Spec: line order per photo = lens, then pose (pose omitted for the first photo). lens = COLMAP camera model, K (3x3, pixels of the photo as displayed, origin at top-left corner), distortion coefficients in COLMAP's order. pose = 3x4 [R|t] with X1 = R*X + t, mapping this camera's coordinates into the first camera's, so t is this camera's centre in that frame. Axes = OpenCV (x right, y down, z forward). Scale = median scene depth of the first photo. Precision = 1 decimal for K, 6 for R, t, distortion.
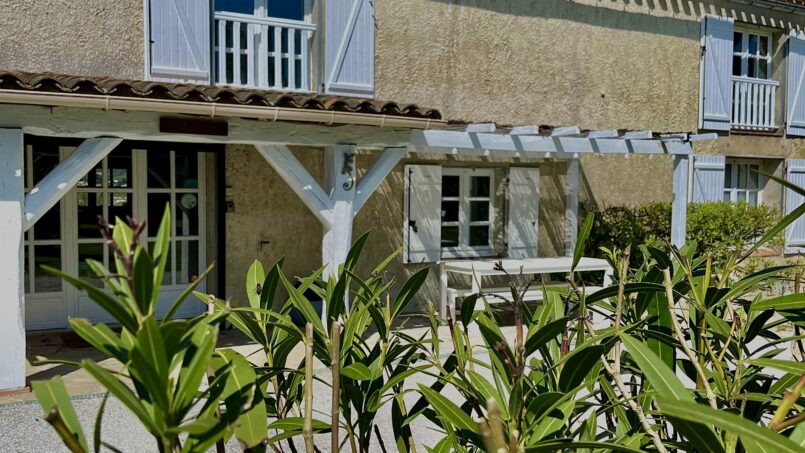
lens RADIAL K [[652.2, 0, 398.9], [0, 652.2, 224.9], [0, 0, 1]] dist [0.029086, -0.005401]
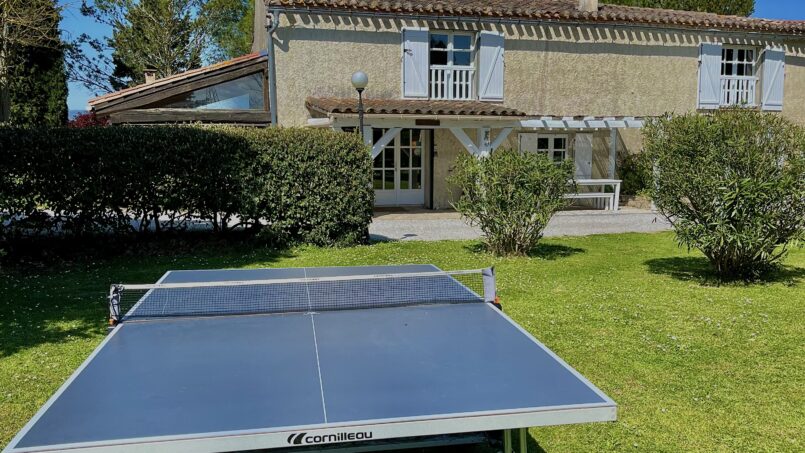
lens RADIAL K [[652.2, 0, 403.4], [0, 652.2, 219.7], [0, 0, 1]] dist [0.029086, -0.005401]
pose [[0.970043, 0.022718, -0.241869, 0.164246], [-0.007348, 0.997906, 0.064260, 0.049998], [0.242822, -0.060558, 0.968179, -1.103138]]
